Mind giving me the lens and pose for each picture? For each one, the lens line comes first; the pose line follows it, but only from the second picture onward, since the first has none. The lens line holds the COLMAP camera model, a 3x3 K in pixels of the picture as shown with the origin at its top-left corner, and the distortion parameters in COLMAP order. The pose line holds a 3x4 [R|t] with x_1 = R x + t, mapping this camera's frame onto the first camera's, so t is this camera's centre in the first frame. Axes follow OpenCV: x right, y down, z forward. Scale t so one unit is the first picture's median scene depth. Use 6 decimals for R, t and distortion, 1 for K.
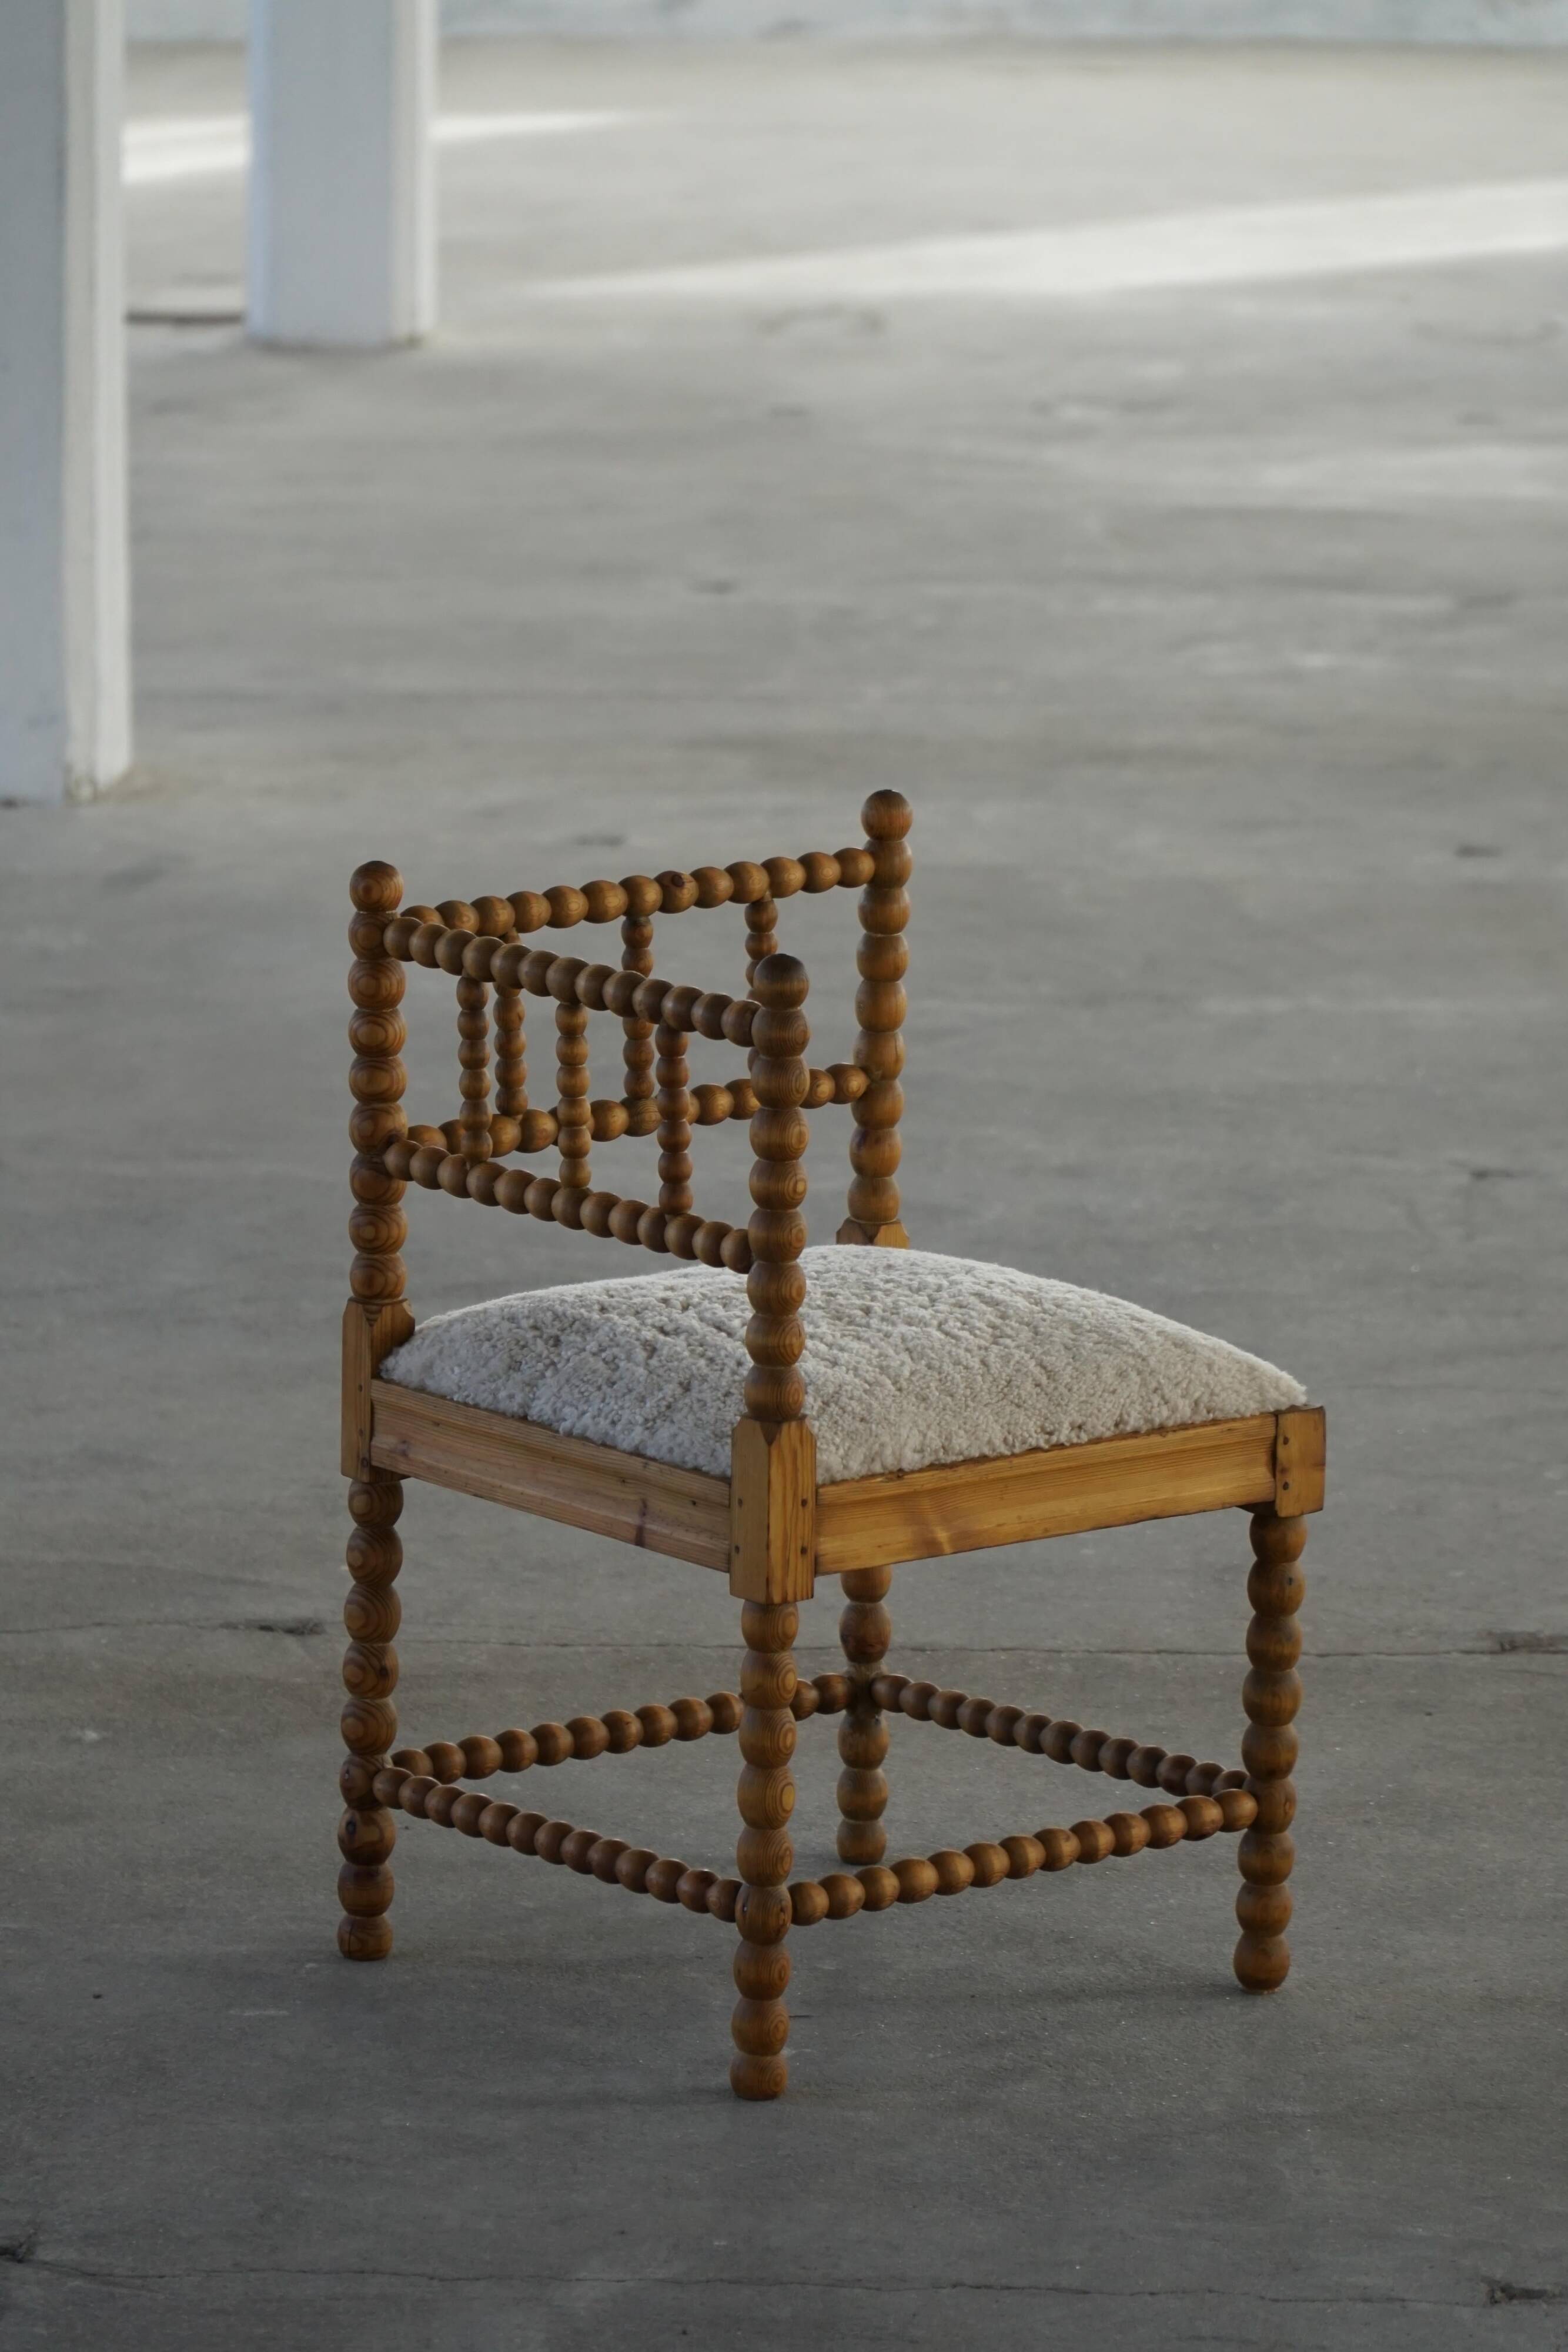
lens RADIAL K [[12558.5, 0, 781.7], [0, 12558.5, 1204.5], [0, 0, 1]] dist [-1.546964, 9.444998]
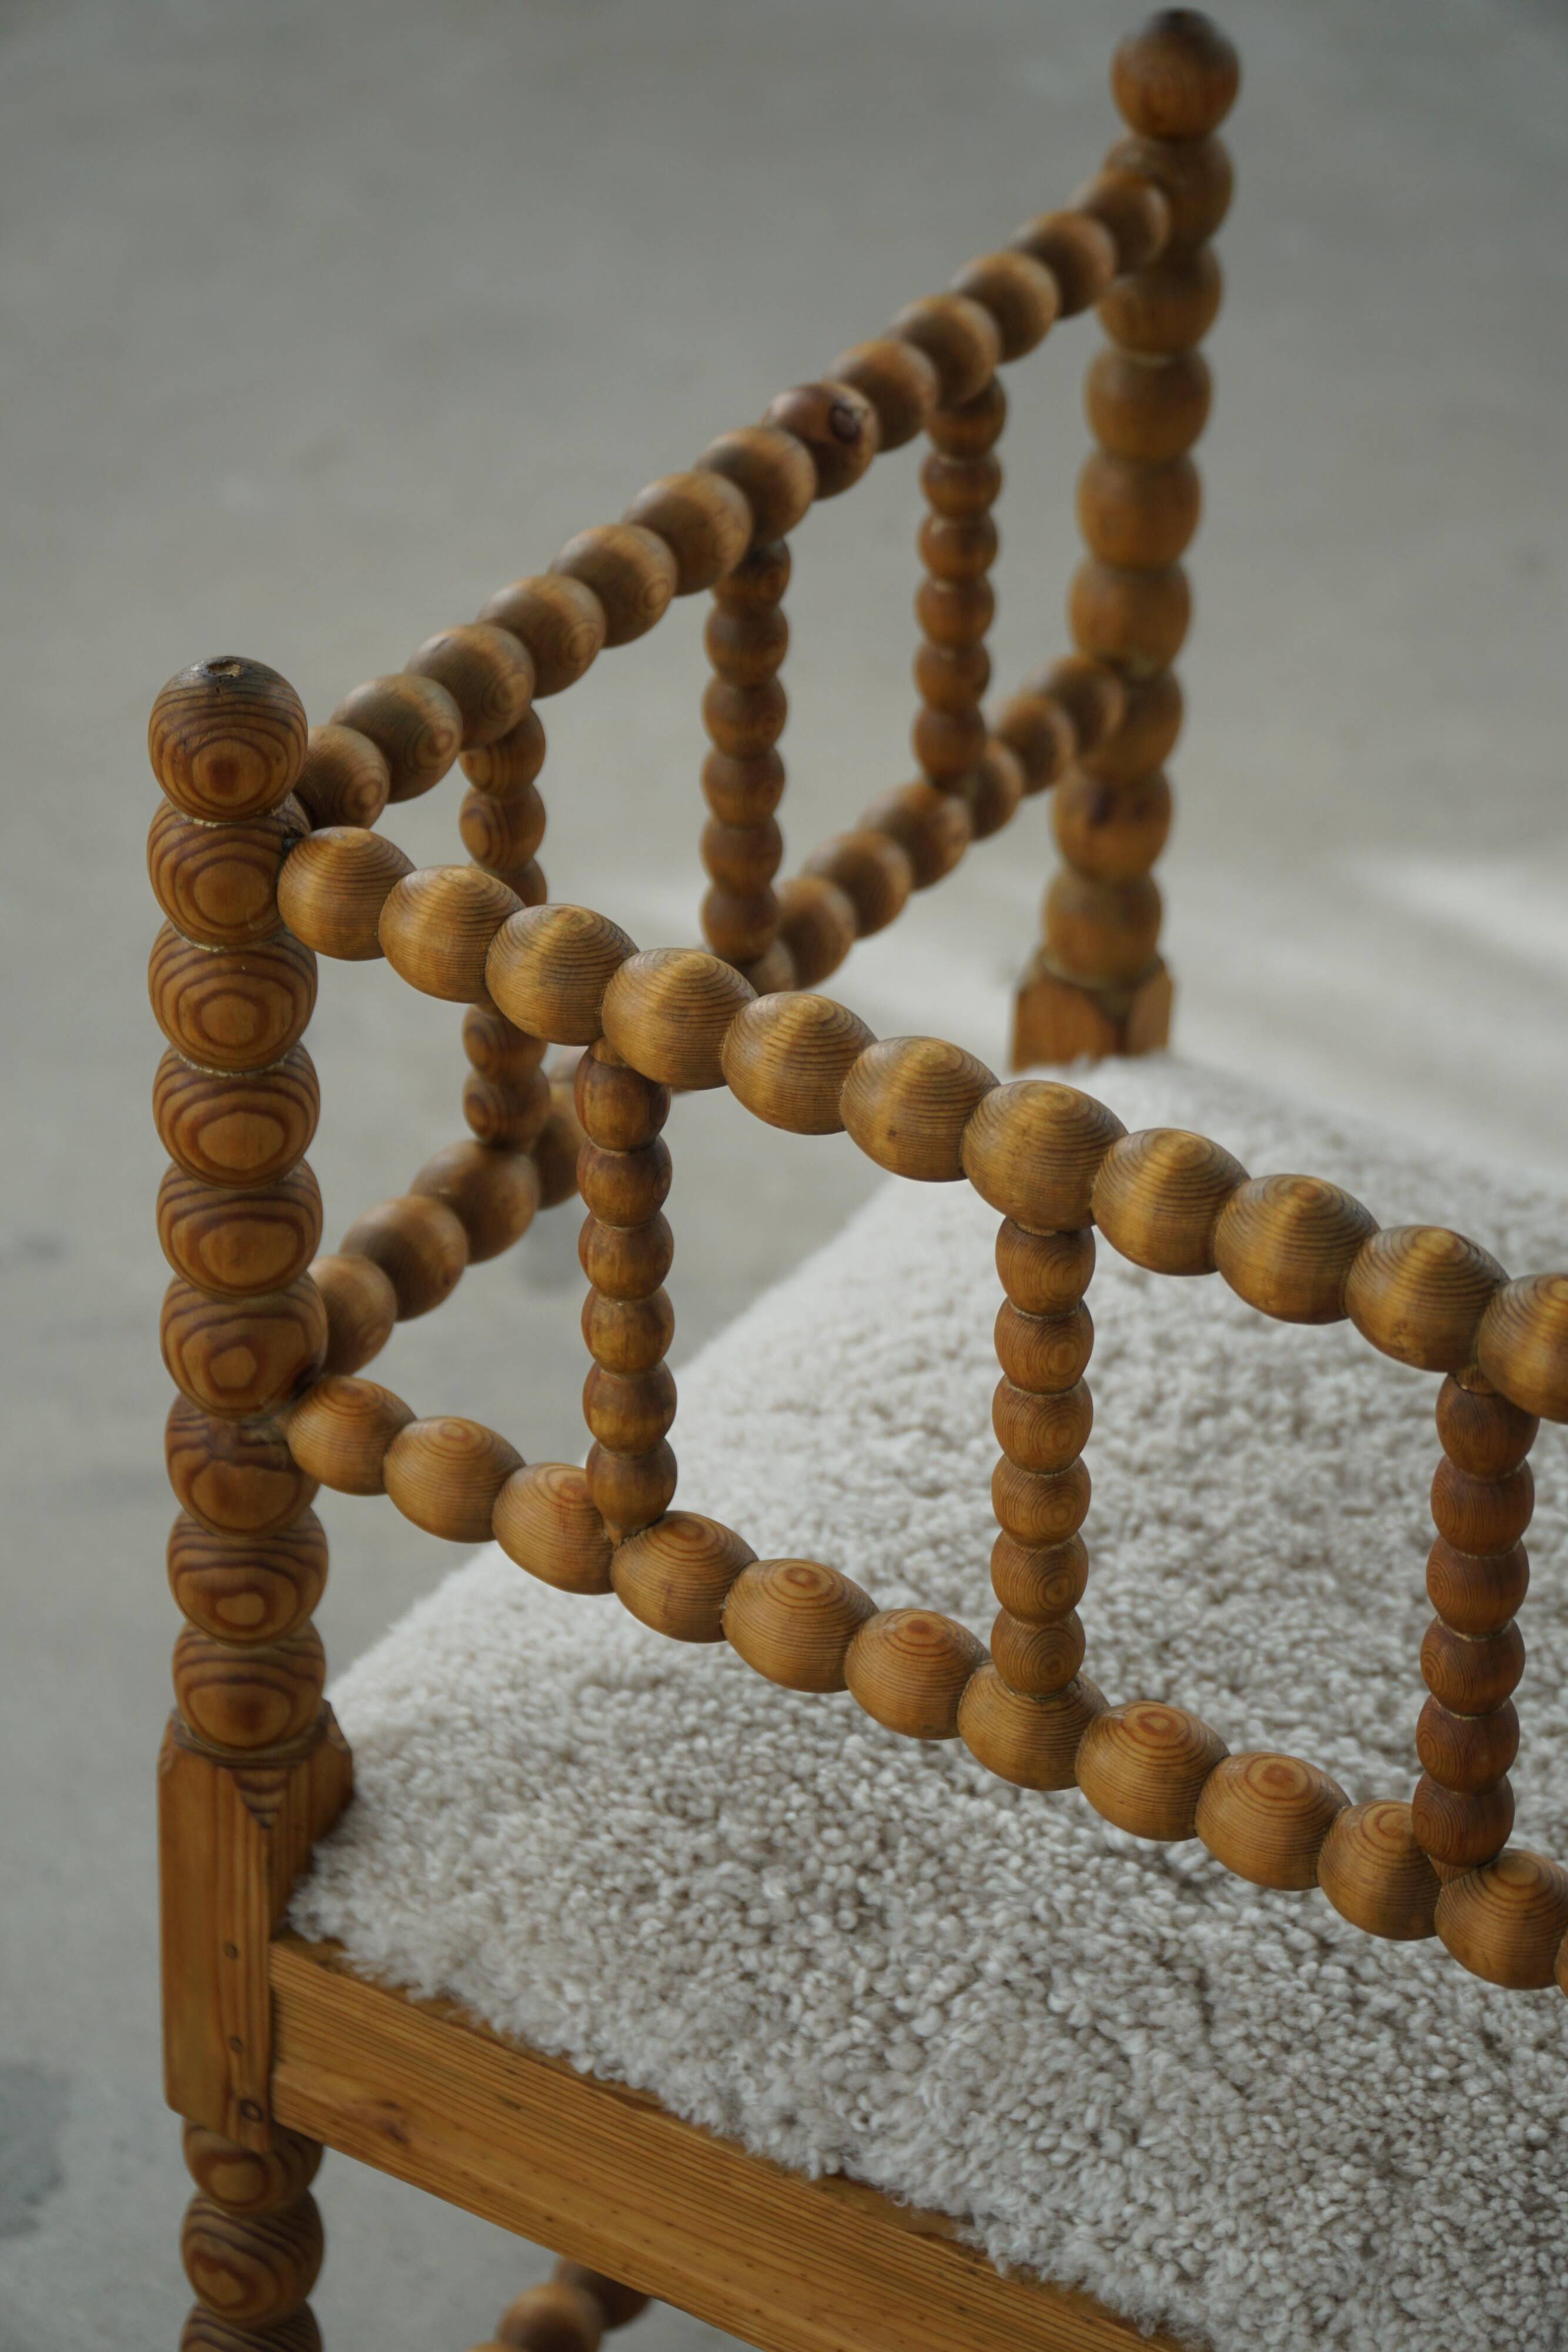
lens RADIAL K [[6593.0, 0, 784.0], [0, 6593.0, 1176.0], [0, 0, 1]] dist [-0.358311, 1.011545]
pose [[0.942320, -0.166687, 0.290257, -0.071982], [0.043096, 0.920381, 0.388640, -0.083021], [-0.331928, -0.353714, 0.874477, 0.844532]]
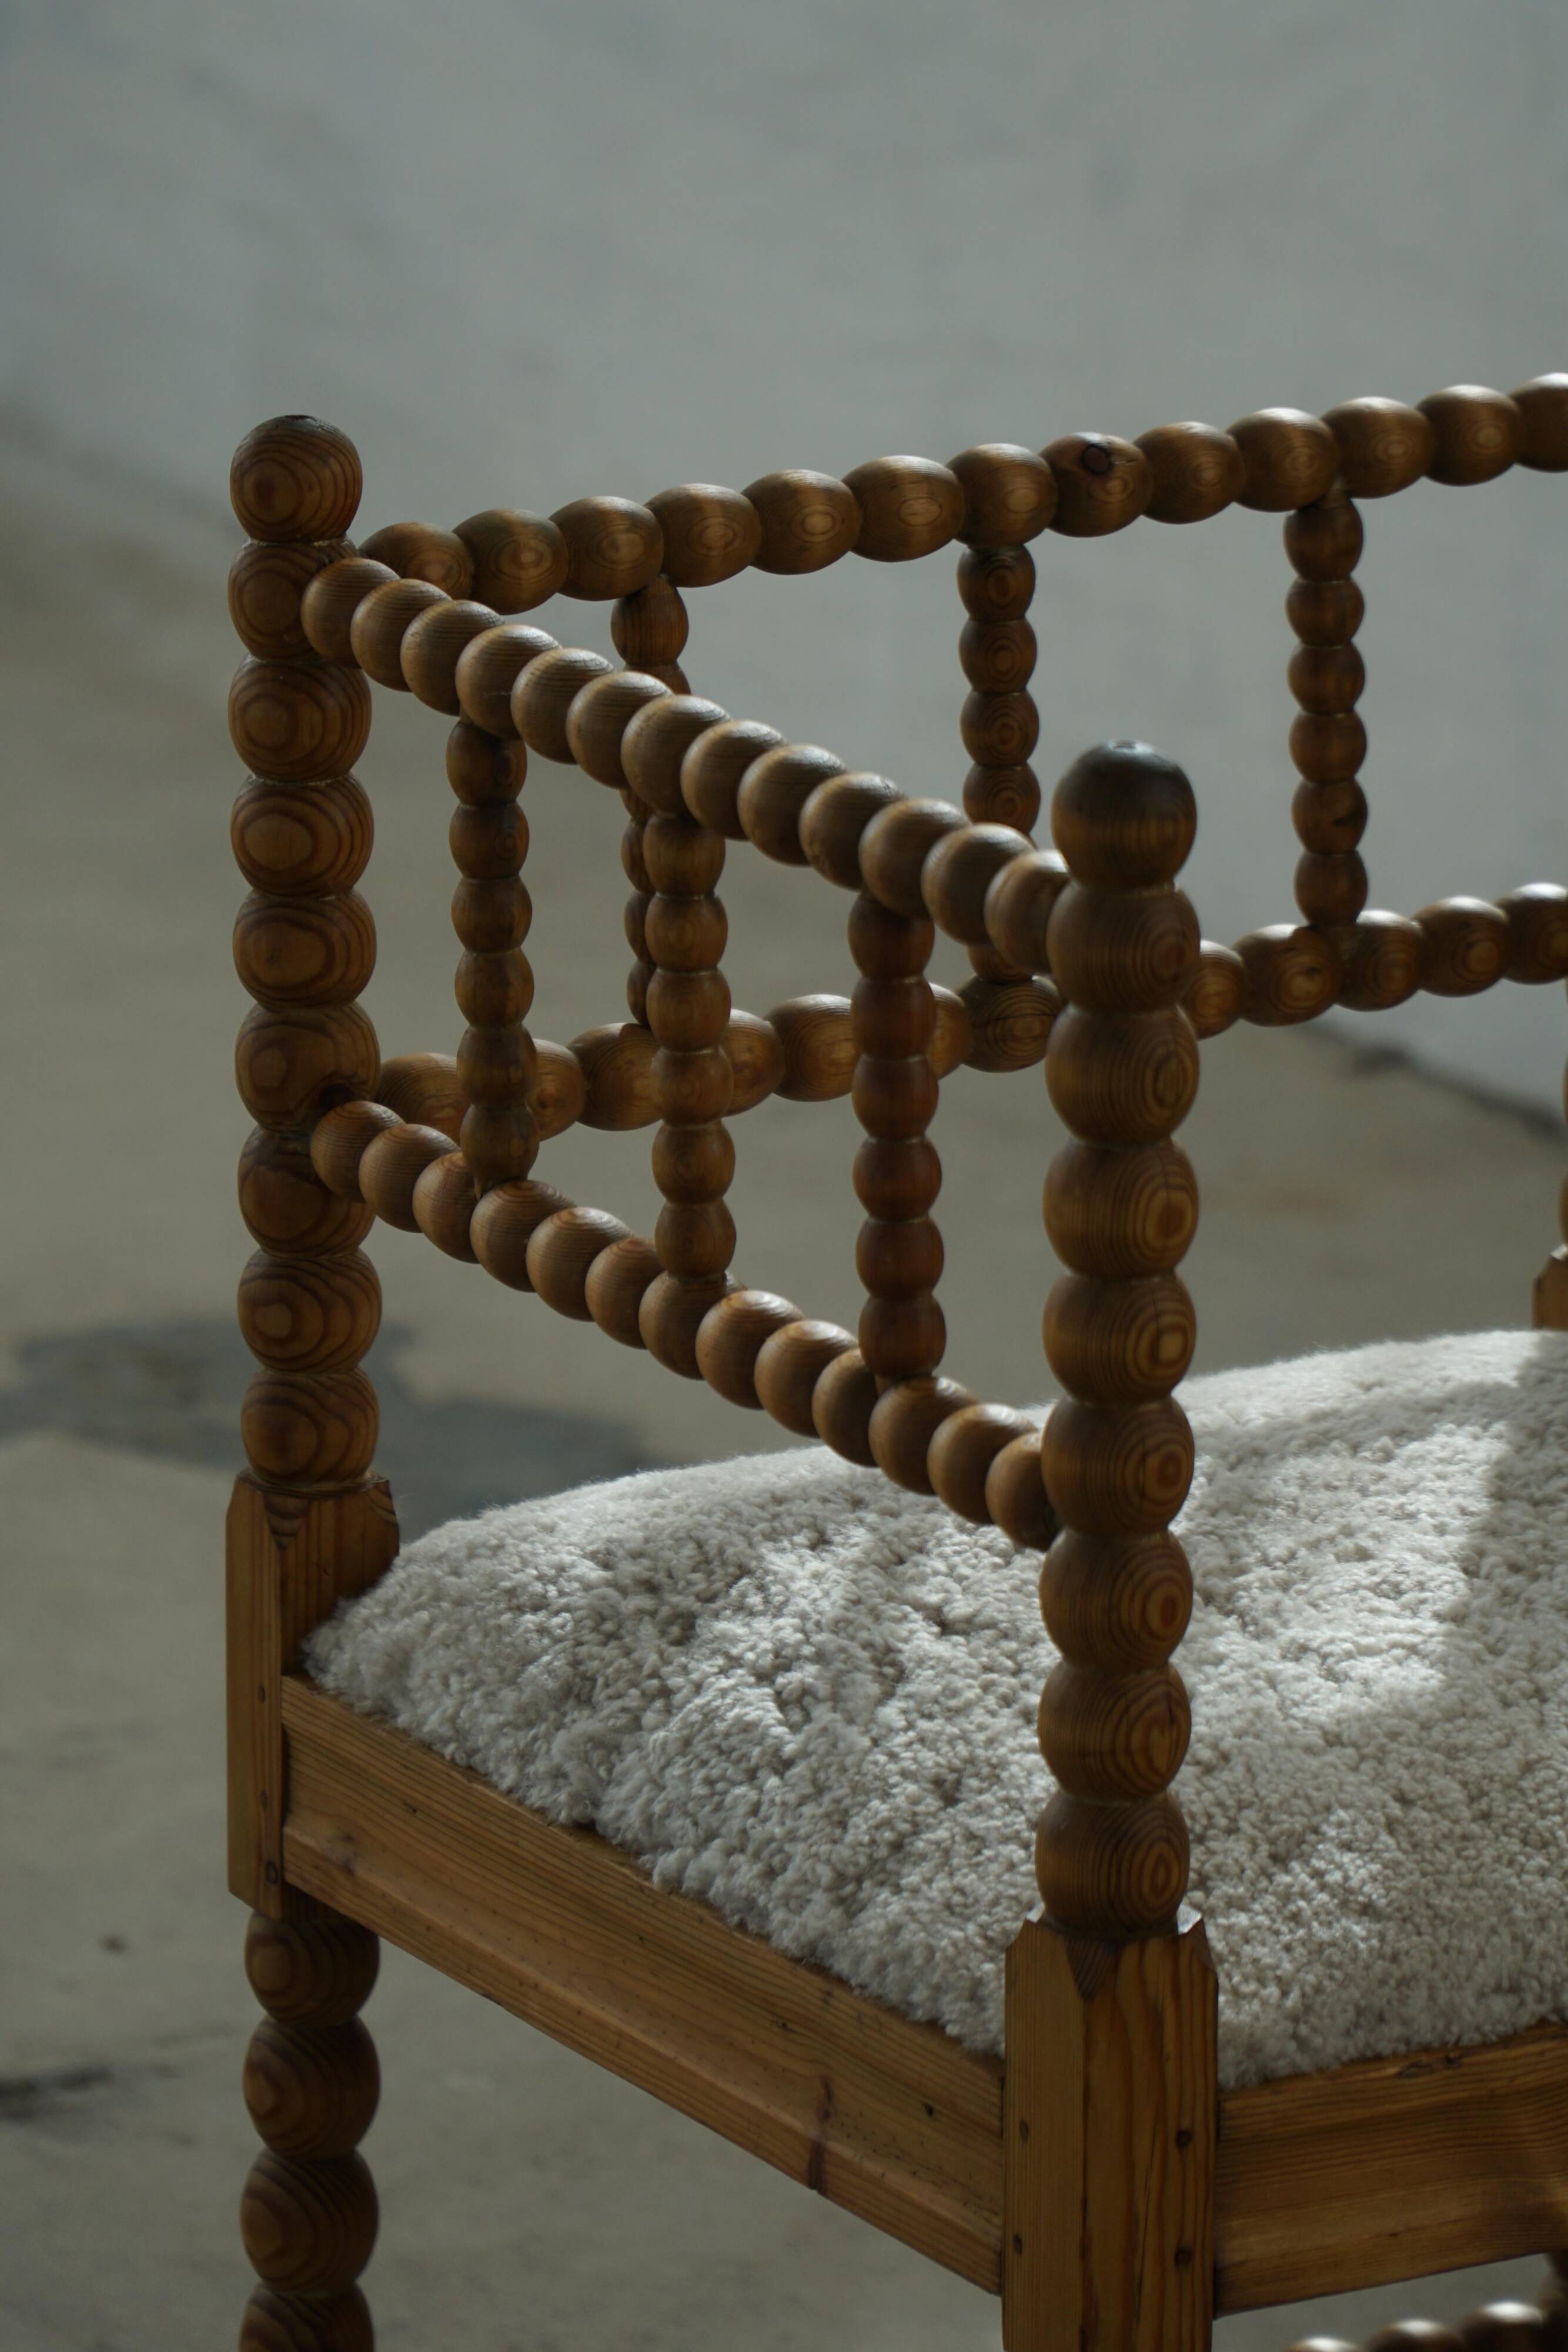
lens RADIAL K [[14771.1, 0, 781.9], [0, 14771.1, 1318.1], [0, 0, 1]] dist [-1.969929, 0.582843]
pose [[0.988397, 0.030978, -0.148703, 0.055040], [-0.019226, 0.996623, 0.079826, -0.036818], [0.150674, -0.076040, 0.985655, 0.537845]]
